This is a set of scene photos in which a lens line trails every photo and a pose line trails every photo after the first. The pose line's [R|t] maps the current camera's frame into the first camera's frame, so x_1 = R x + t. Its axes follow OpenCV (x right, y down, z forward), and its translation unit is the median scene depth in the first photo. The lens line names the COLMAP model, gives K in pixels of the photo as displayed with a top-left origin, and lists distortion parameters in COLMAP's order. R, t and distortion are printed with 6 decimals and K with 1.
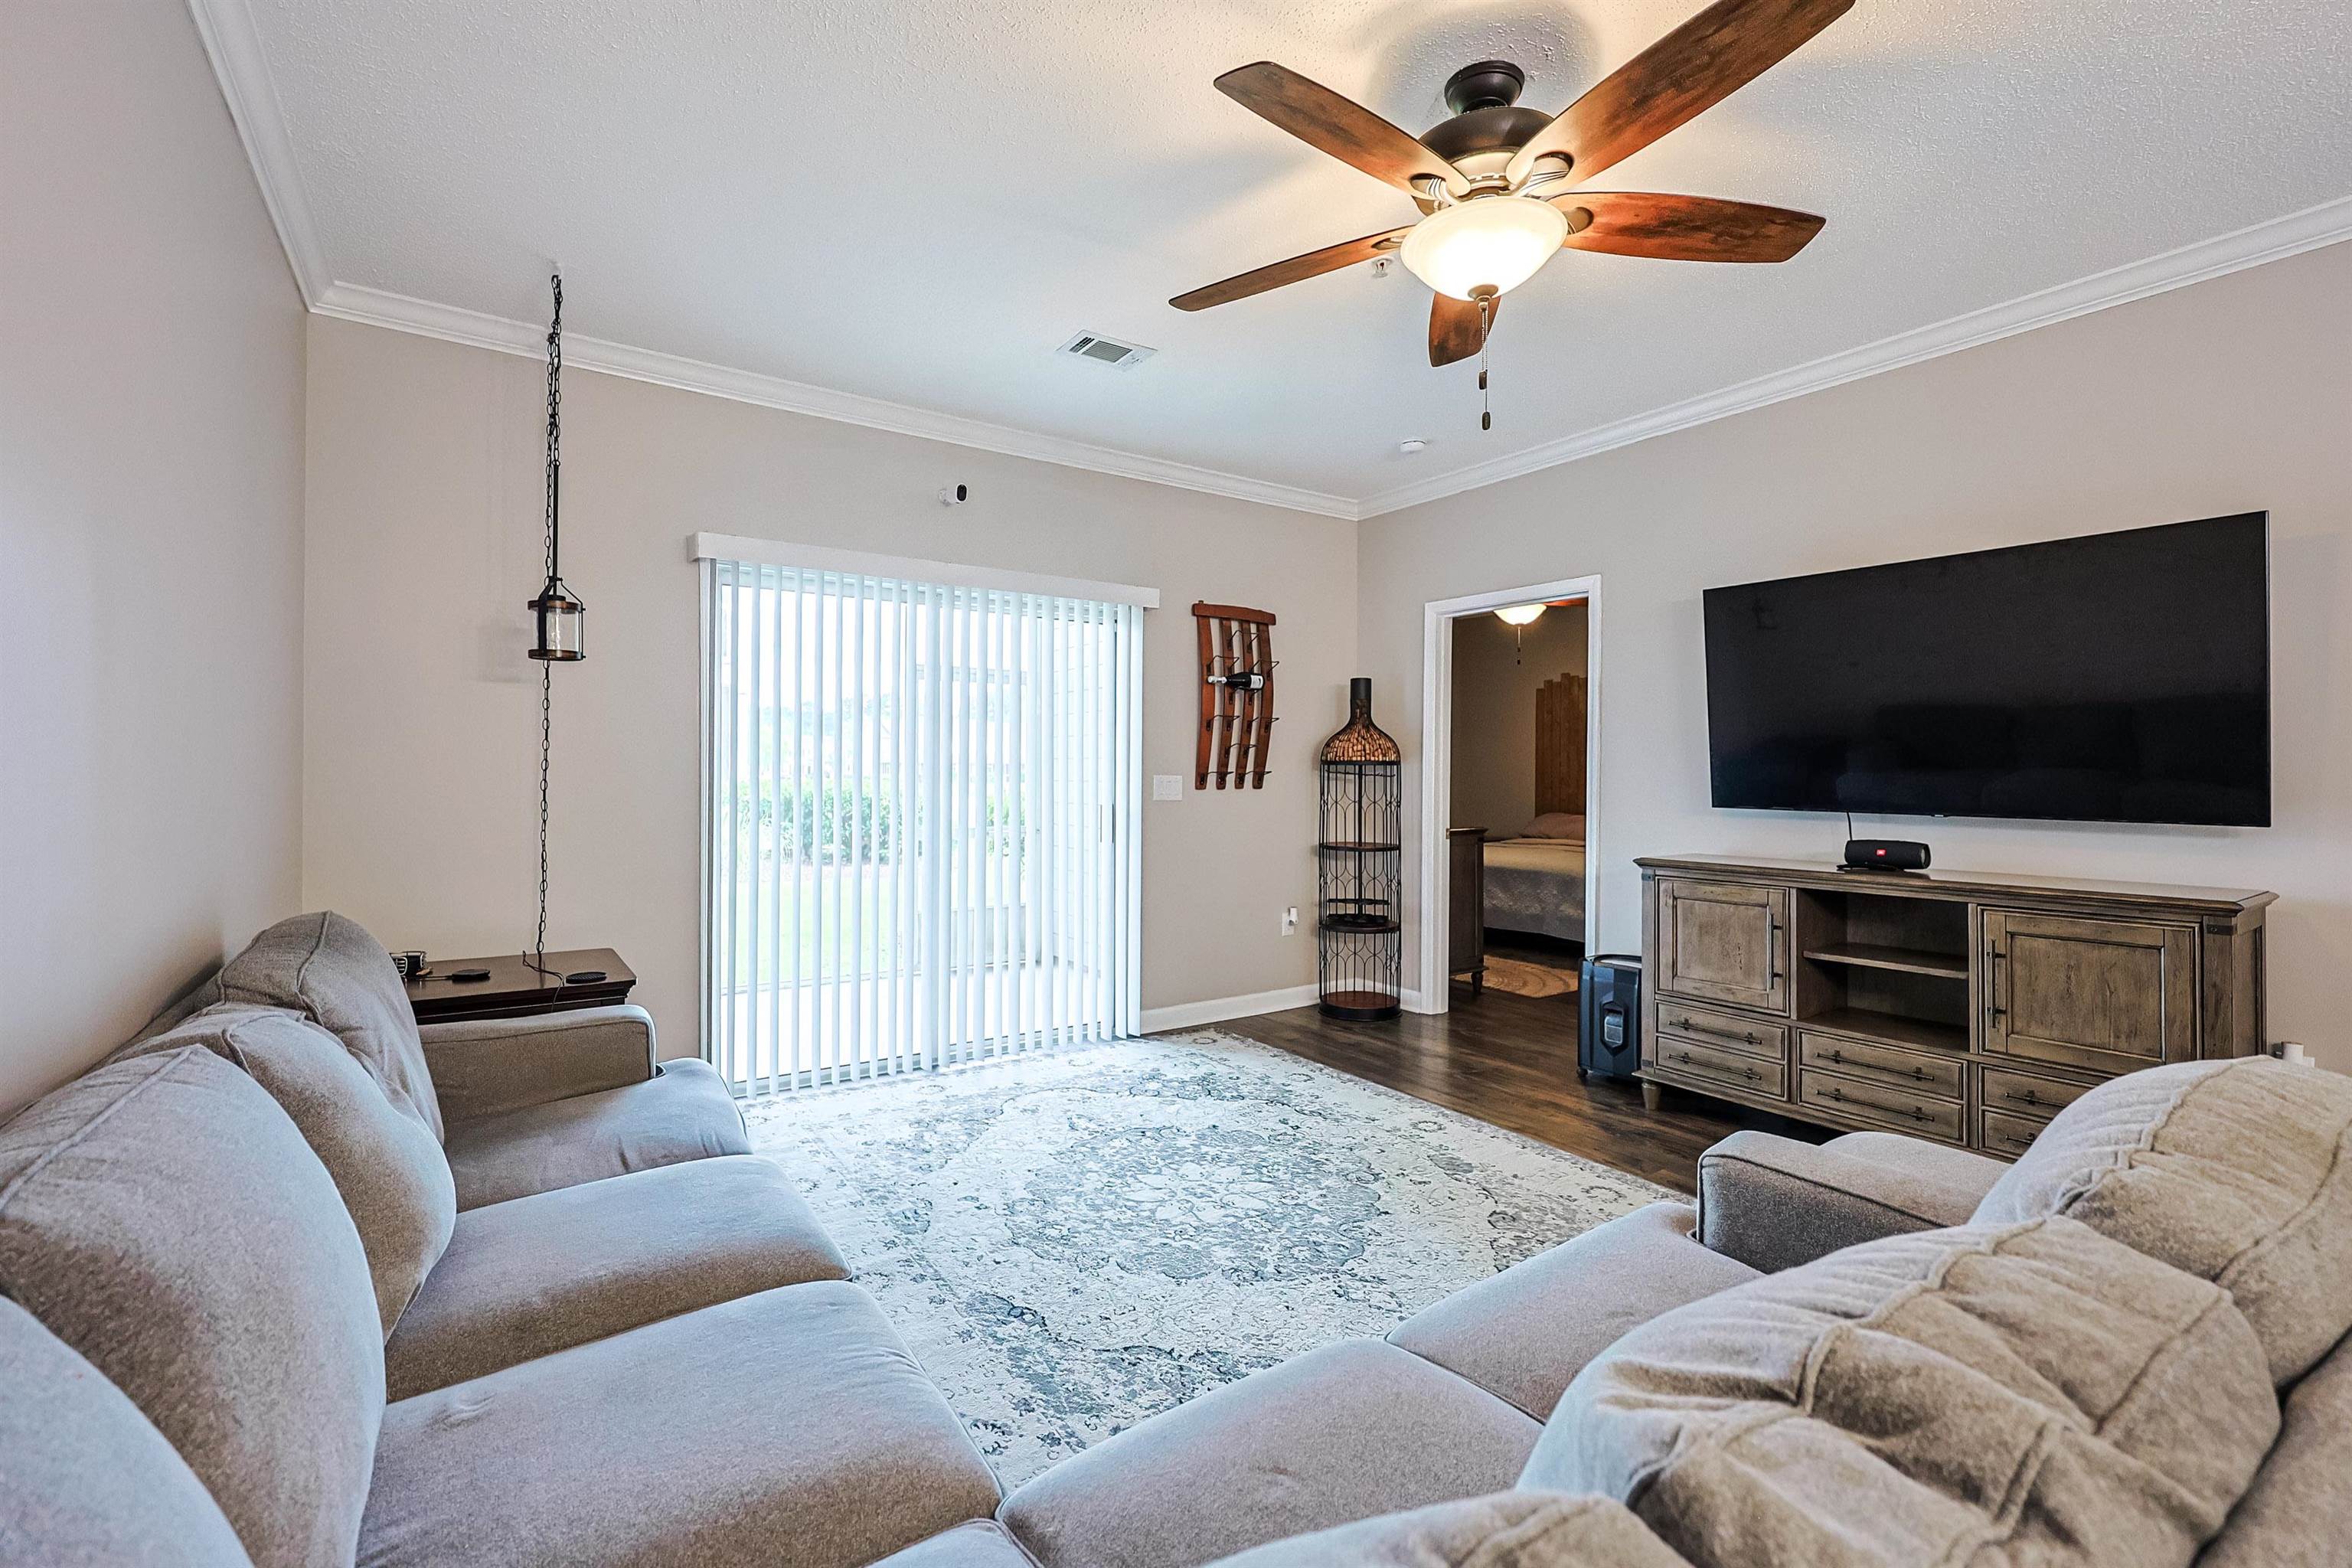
lens RADIAL K [[1032.5, 0, 1186.3], [0, 1032.5, 751.2], [0, 0, 1]] dist [-0.000947, 0.000757]
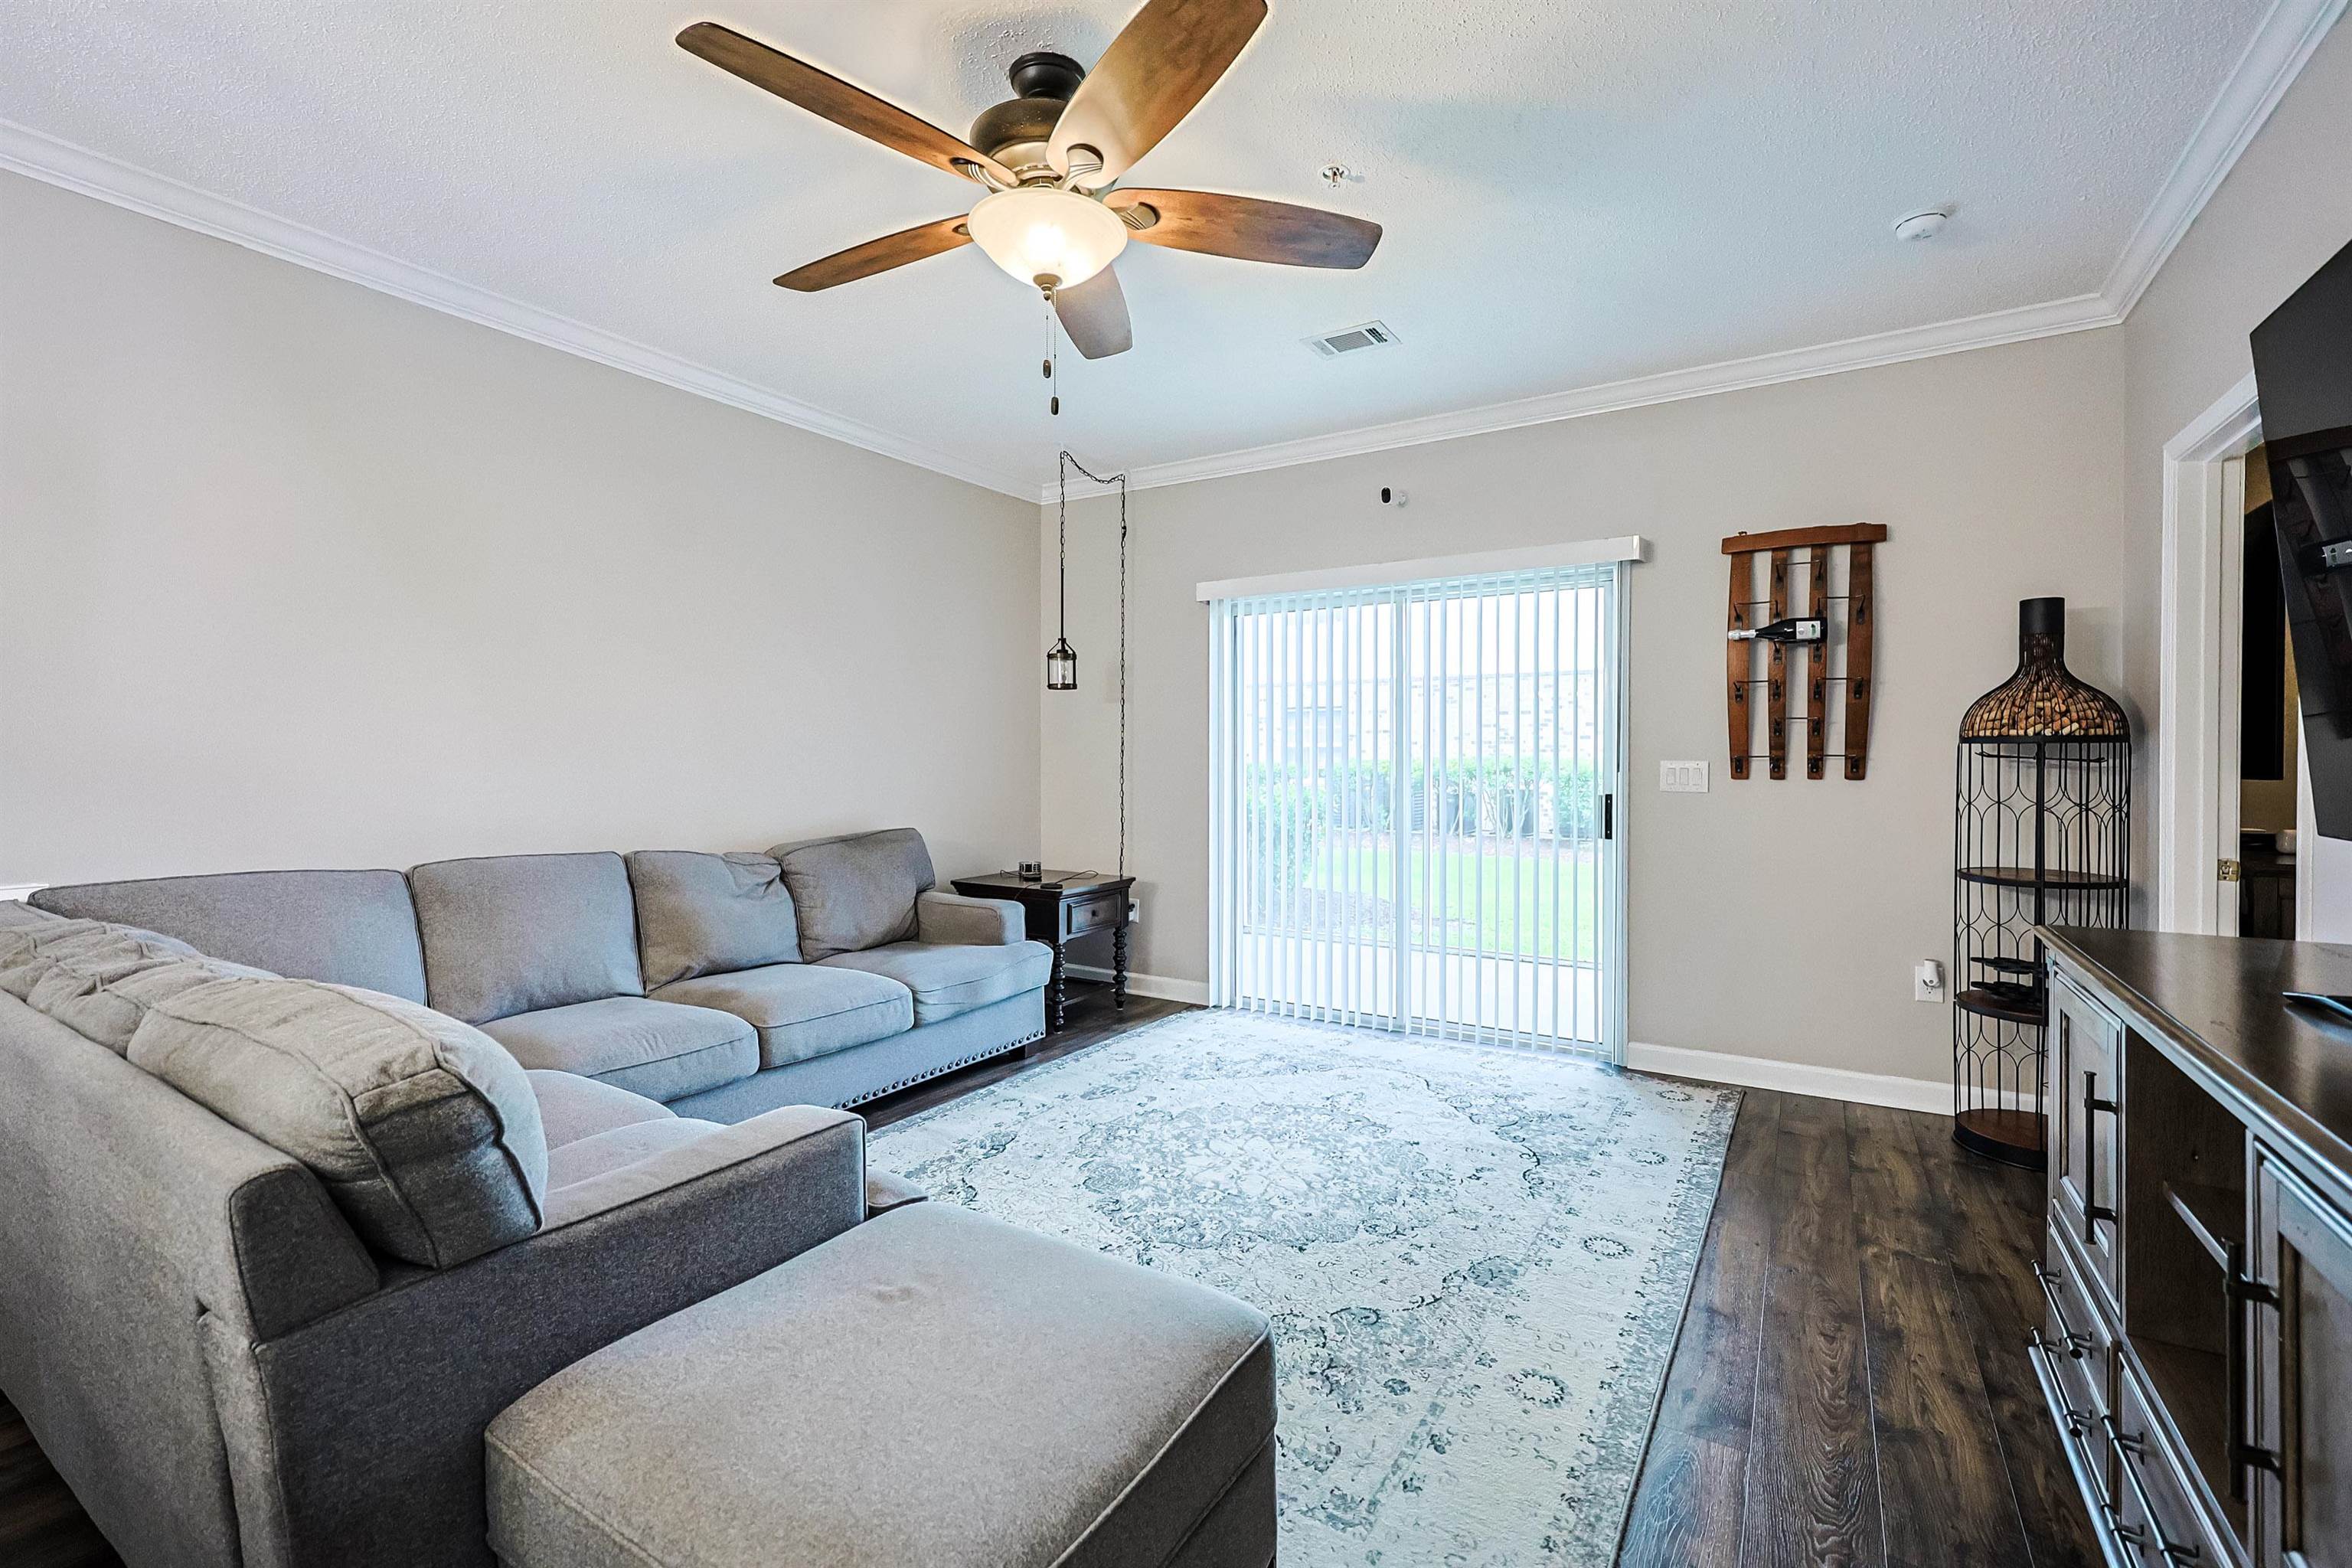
lens RADIAL K [[1032.5, 0, 1171.4], [0, 1032.5, 733.7], [0, 0, 1]] dist [-0.000947, 0.000757]
pose [[0.383495, -0.024589, -0.923216, 0.735555], [0.022023, 0.999605, -0.017475, 0.010148], [0.923280, -0.013630, 0.383885, 0.416127]]
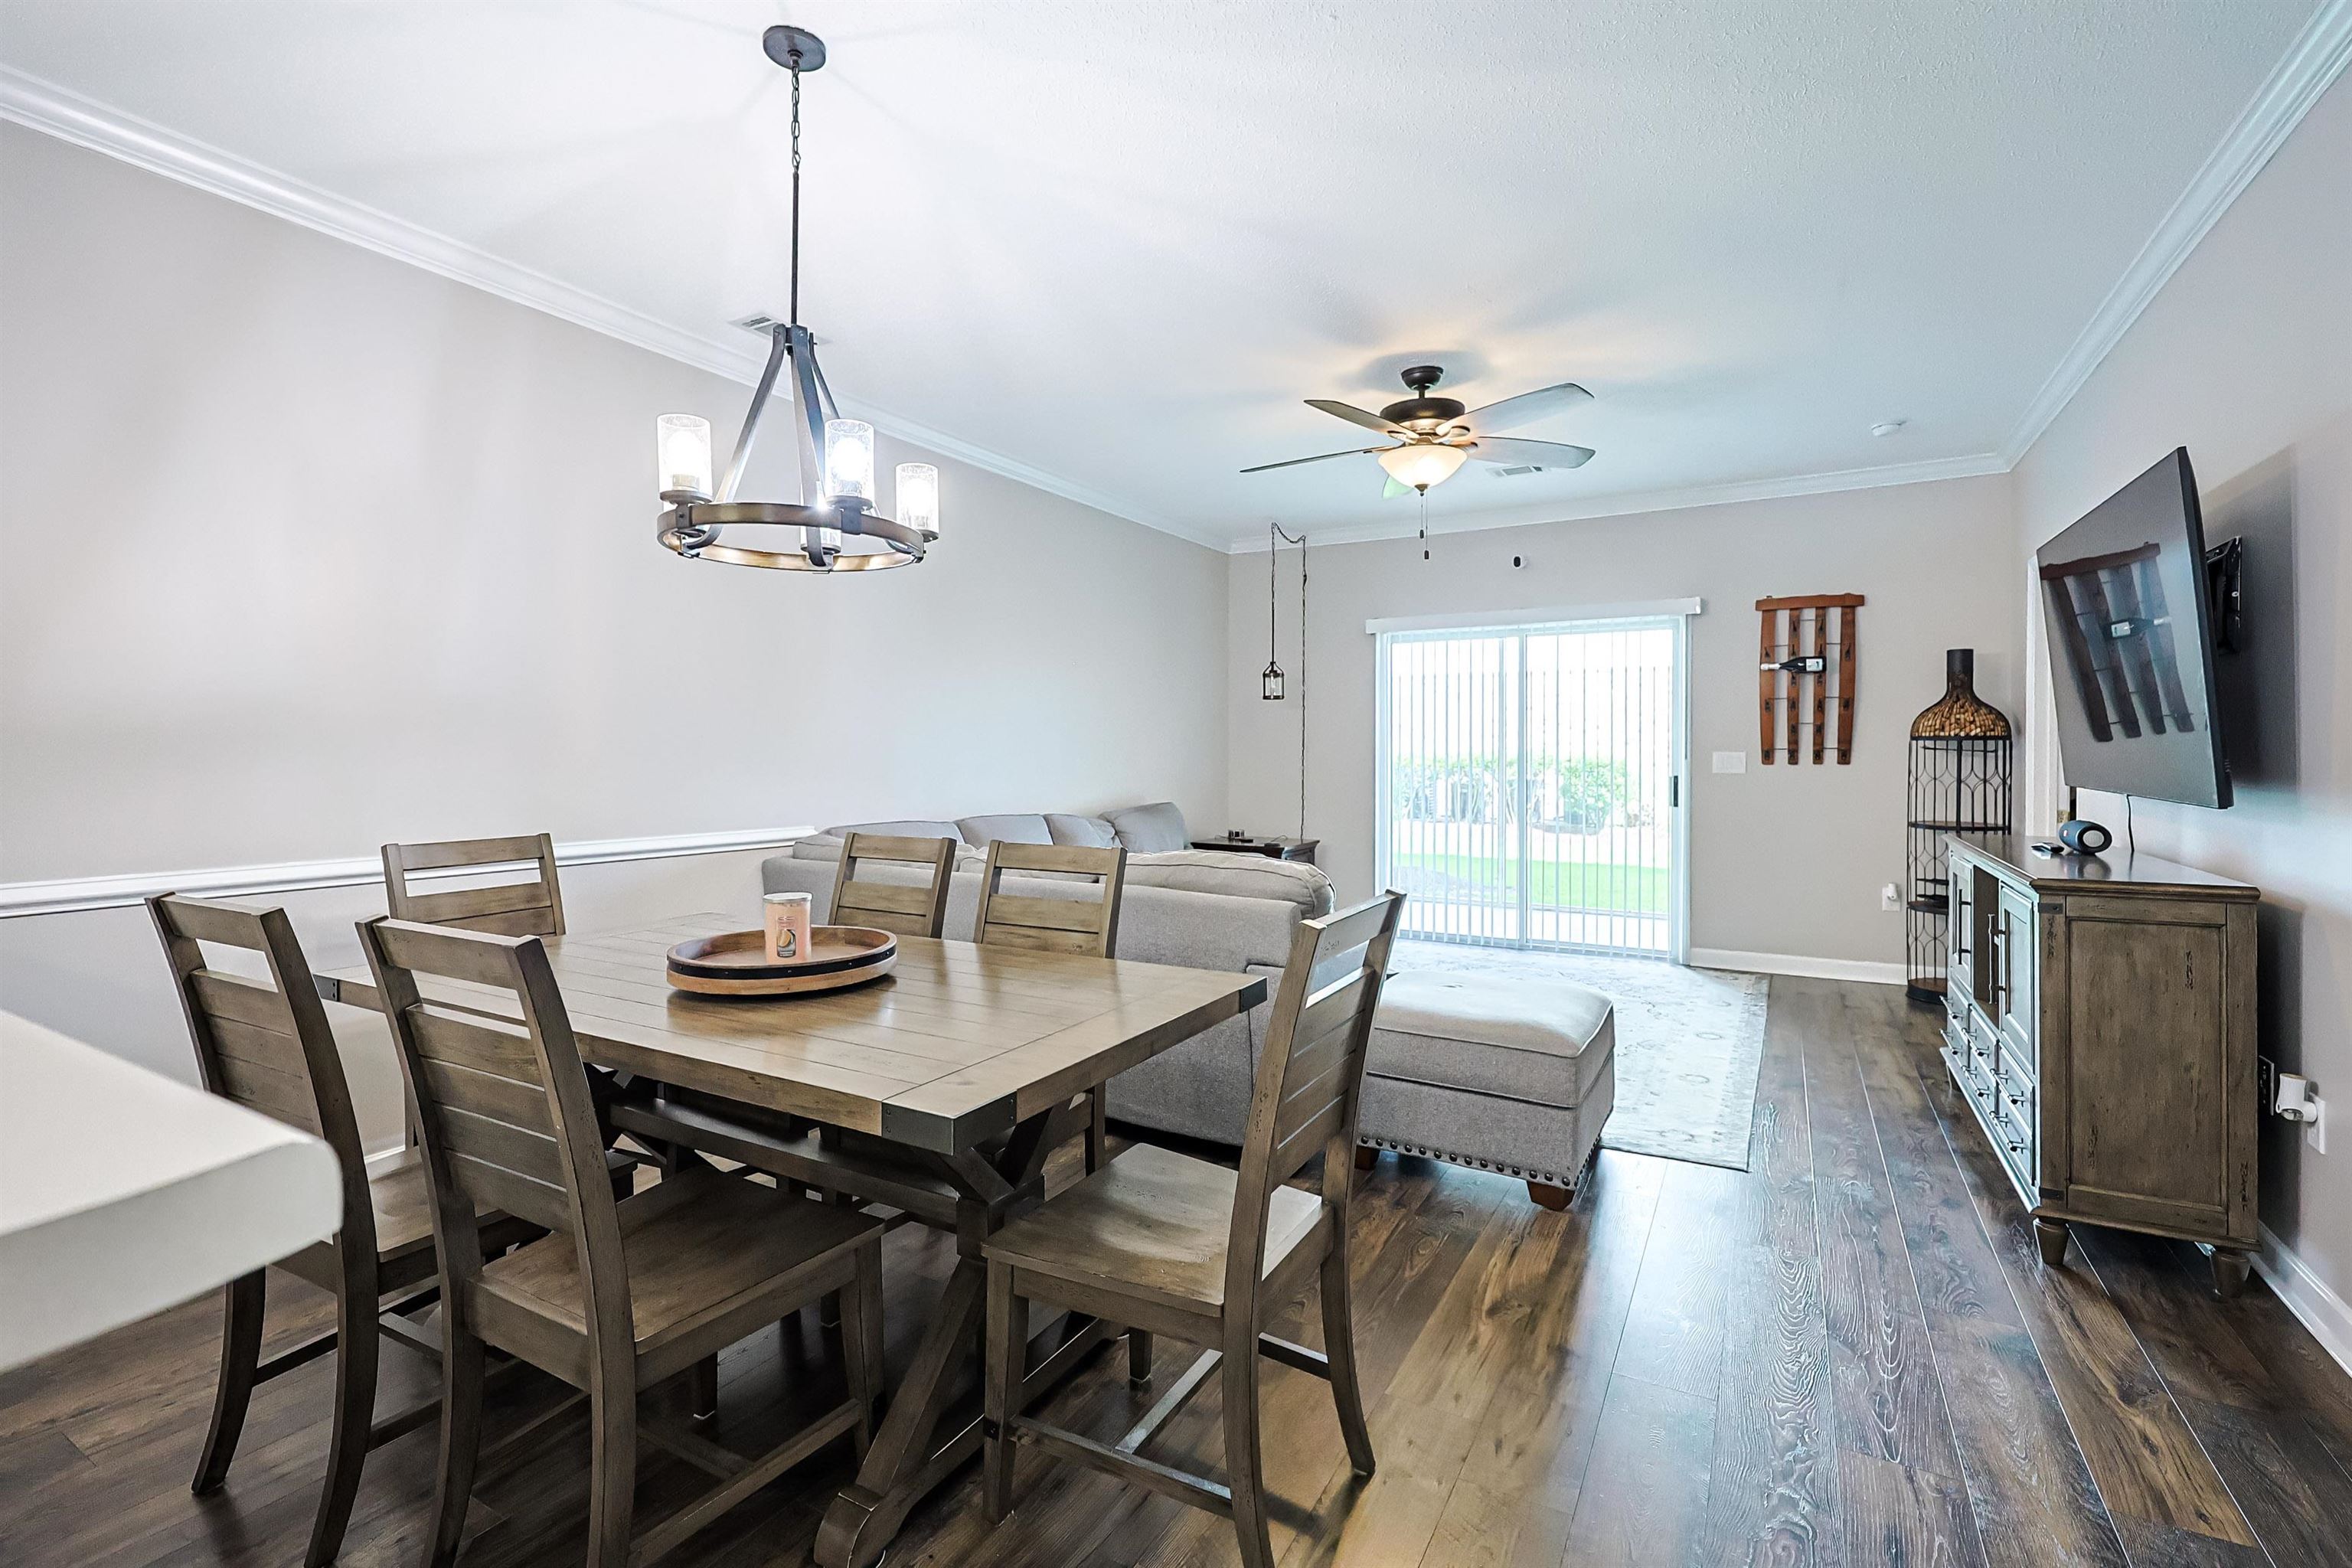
lens RADIAL K [[1032.5, 0, 1220.6], [0, 1032.5, 724.9], [0, 0, 1]] dist [-0.000947, 0.000757]
pose [[0.435391, -0.026435, -0.899853, 1.011173], [0.022144, 0.999581, -0.018651, 0.002447], [0.899969, -0.011806, 0.435793, -0.039189]]
